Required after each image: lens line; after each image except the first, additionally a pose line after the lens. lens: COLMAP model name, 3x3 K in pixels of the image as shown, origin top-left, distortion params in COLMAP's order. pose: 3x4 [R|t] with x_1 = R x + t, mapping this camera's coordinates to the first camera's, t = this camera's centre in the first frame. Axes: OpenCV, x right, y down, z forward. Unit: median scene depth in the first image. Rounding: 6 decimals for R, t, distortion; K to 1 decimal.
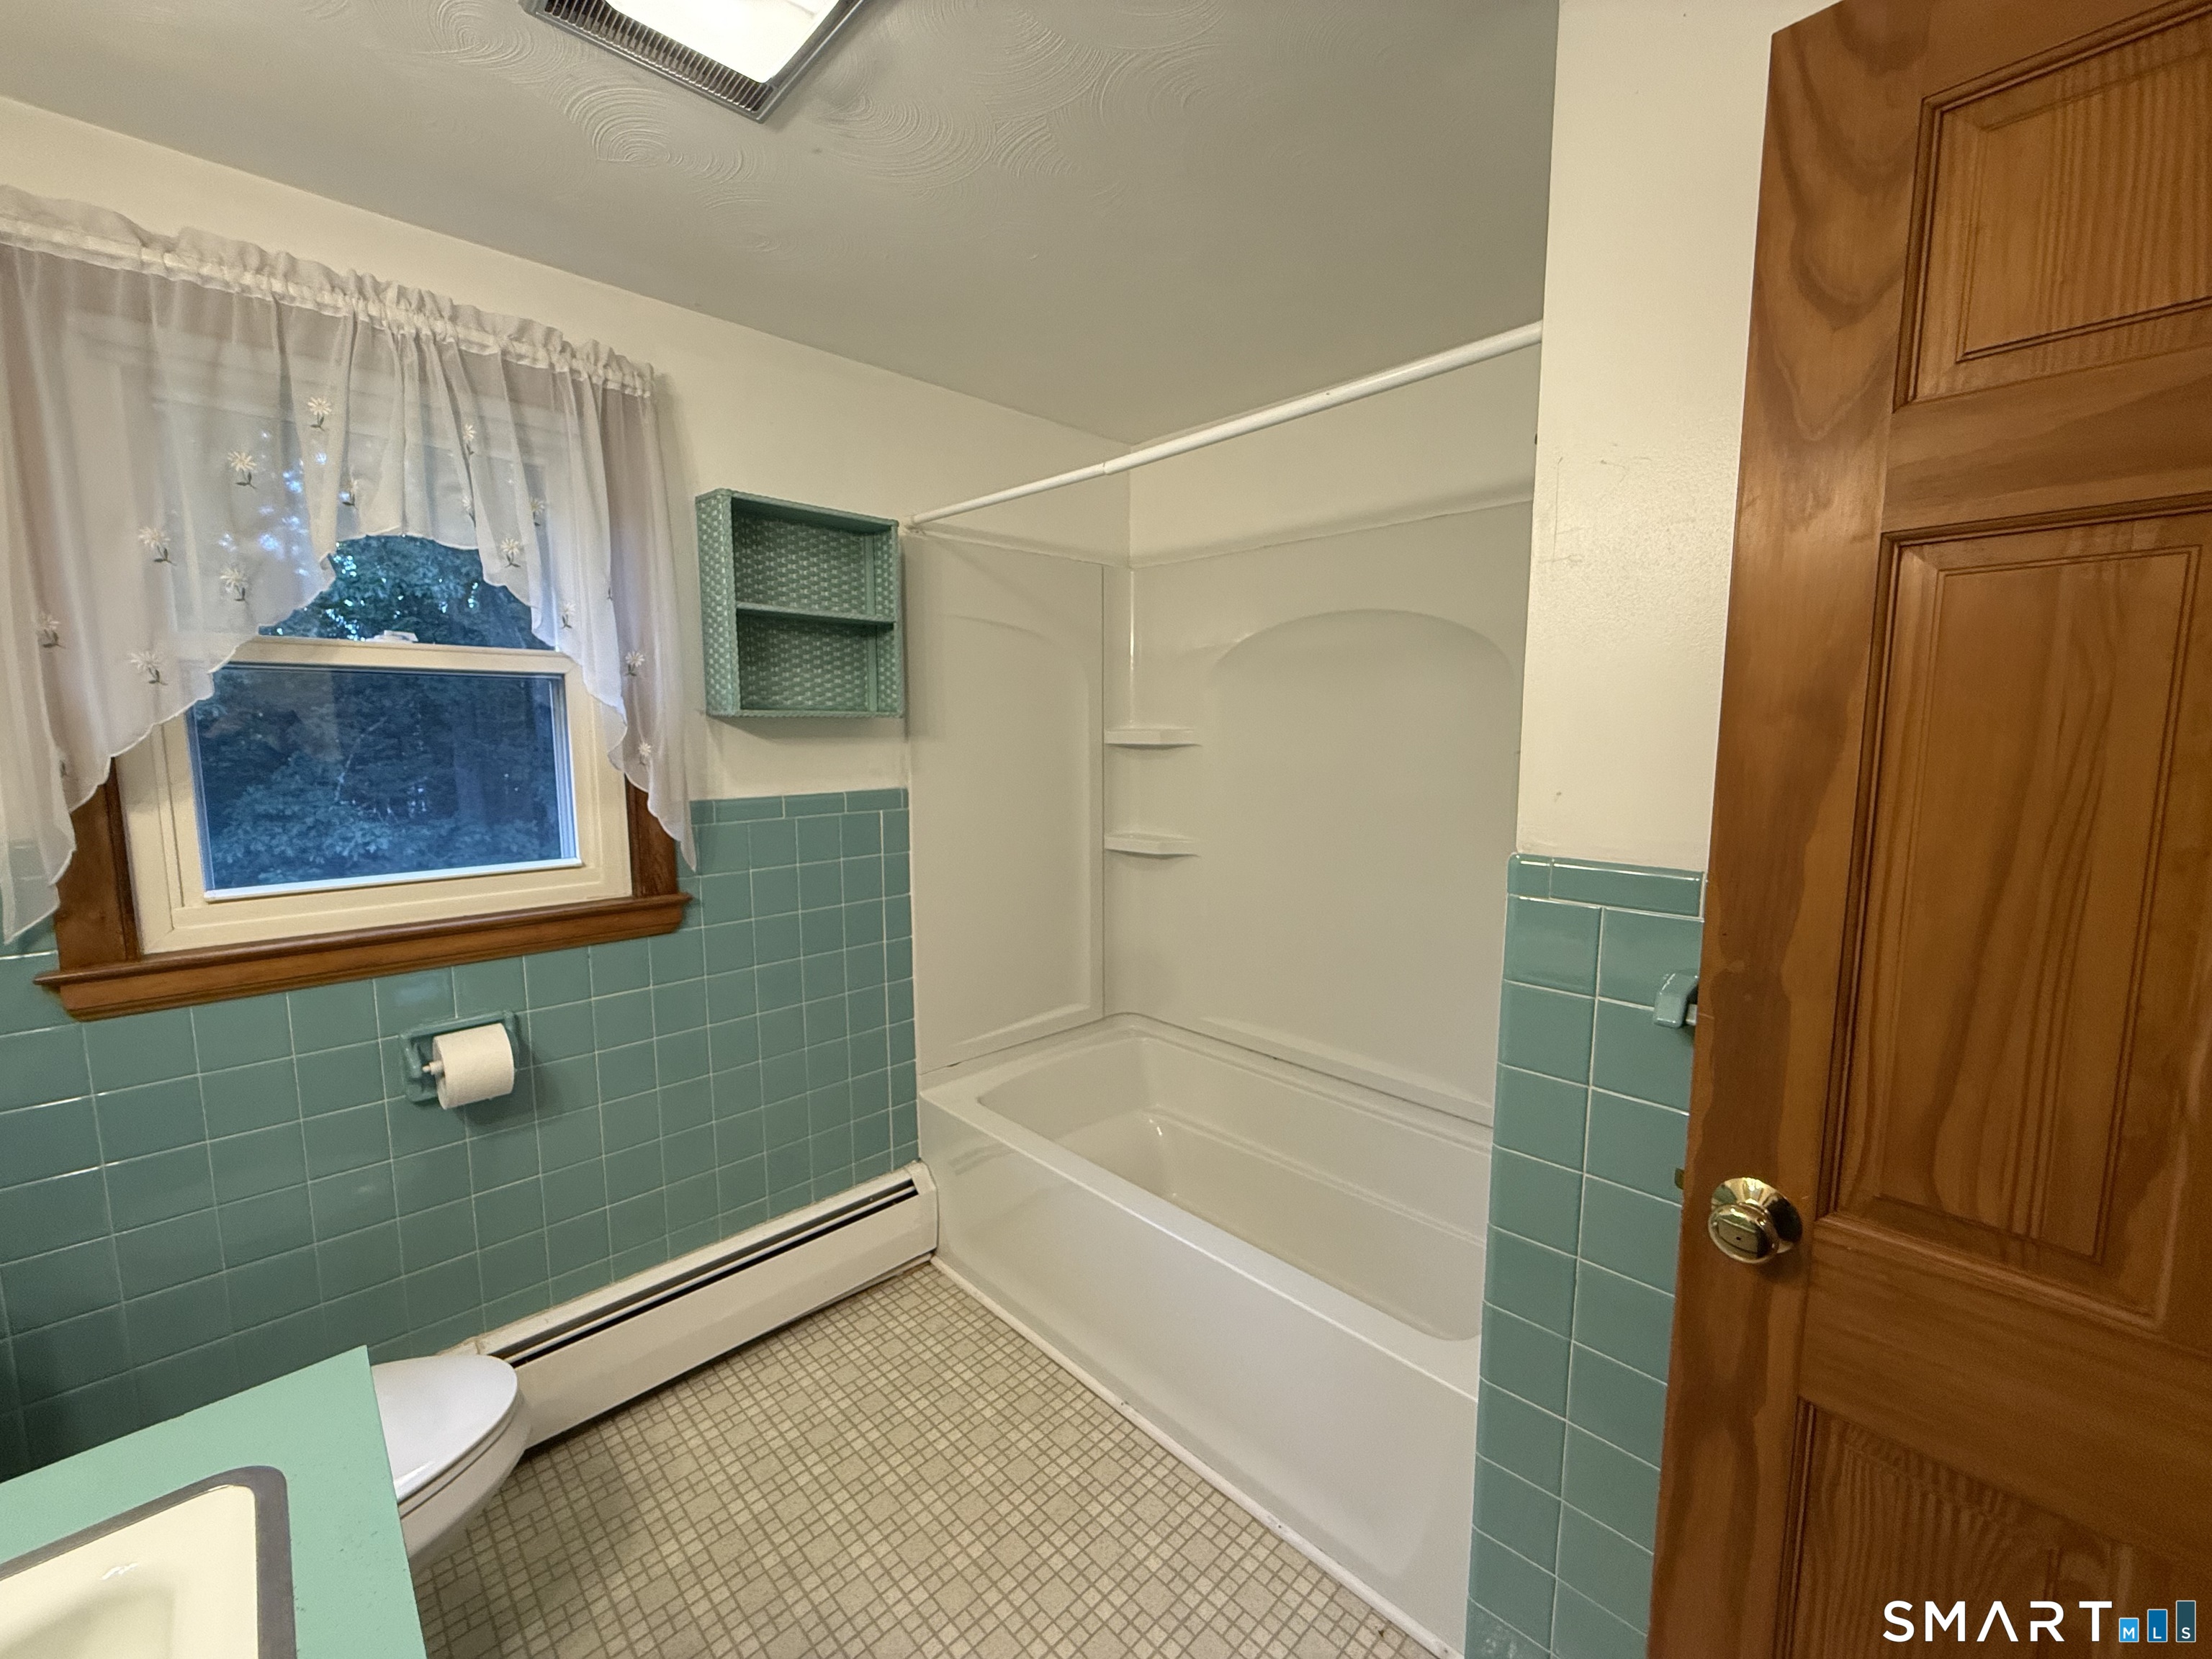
lens RADIAL K [[880.9, 0, 1098.4], [0, 880.9, 828.0], [0, 0, 1]] dist [-0.001101, -0.000016]
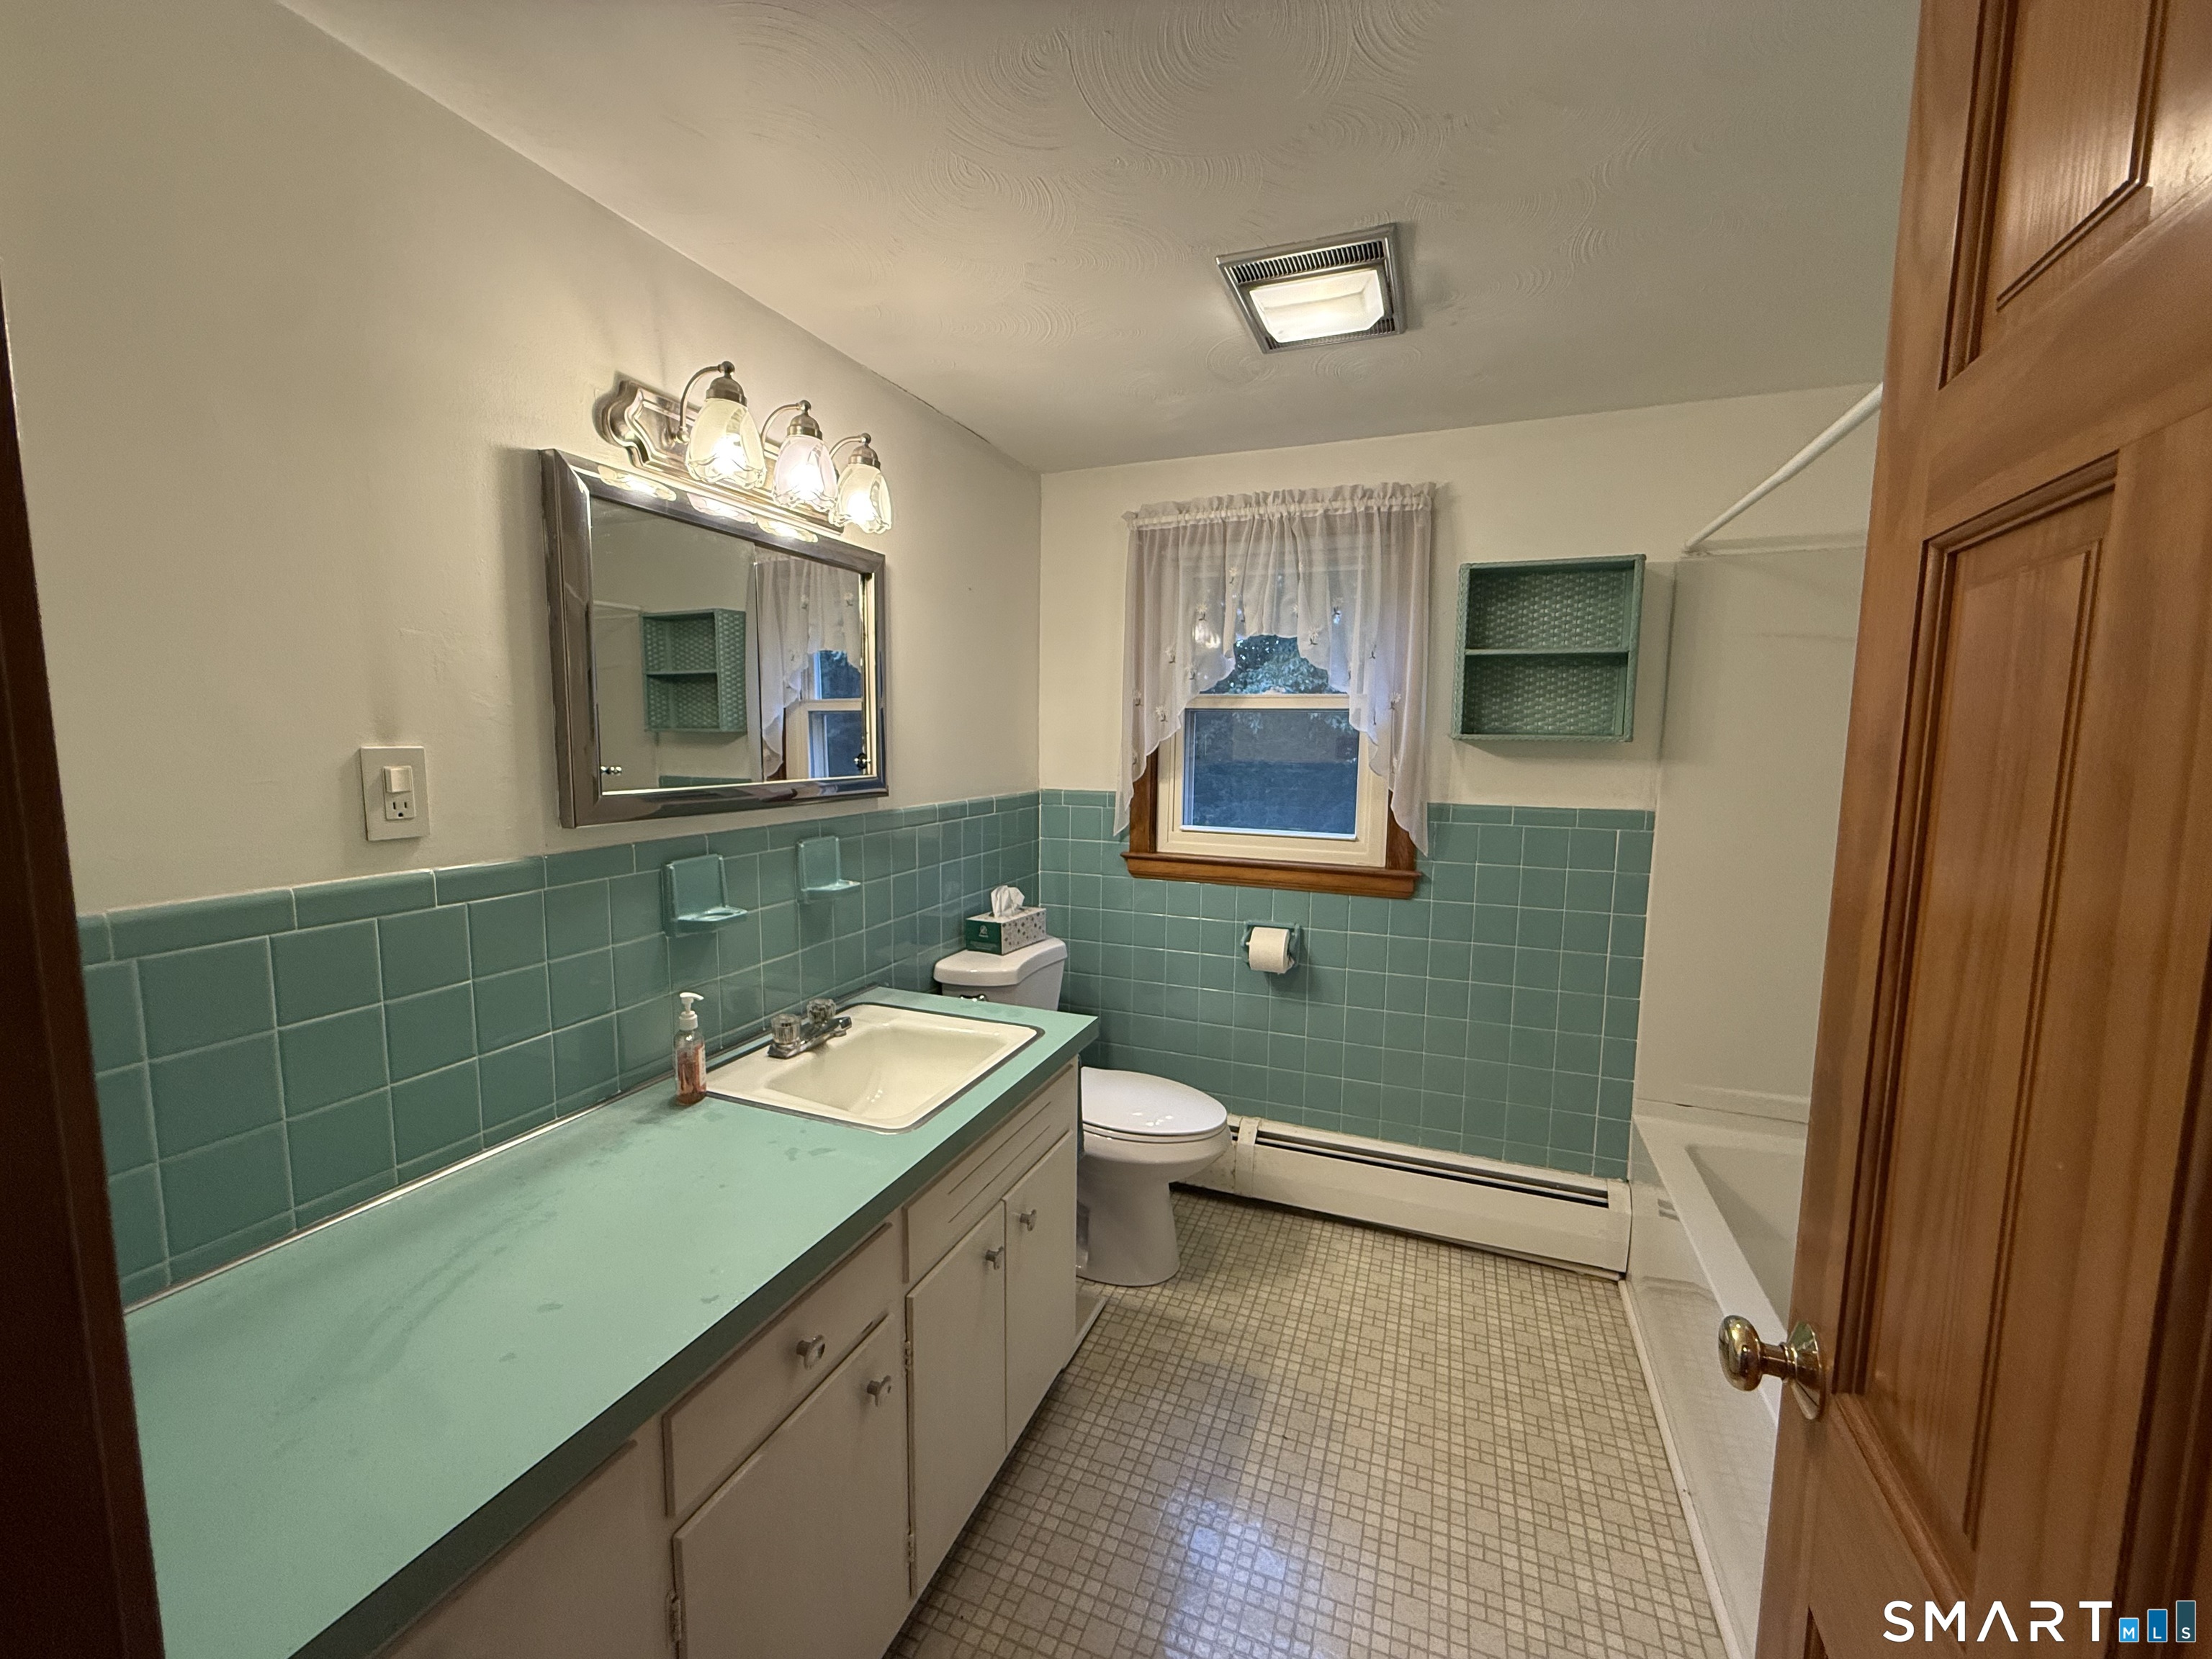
lens RADIAL K [[884.9, 0, 1100.1], [0, 884.9, 827.6], [0, 0, 1]] dist [0.000466, -0.000066]
pose [[0.408844, 0.103885, -0.906672, 0.547840], [-0.118566, 0.991126, 0.060096, -0.015271], [0.904869, 0.082931, 0.417533, 0.004752]]
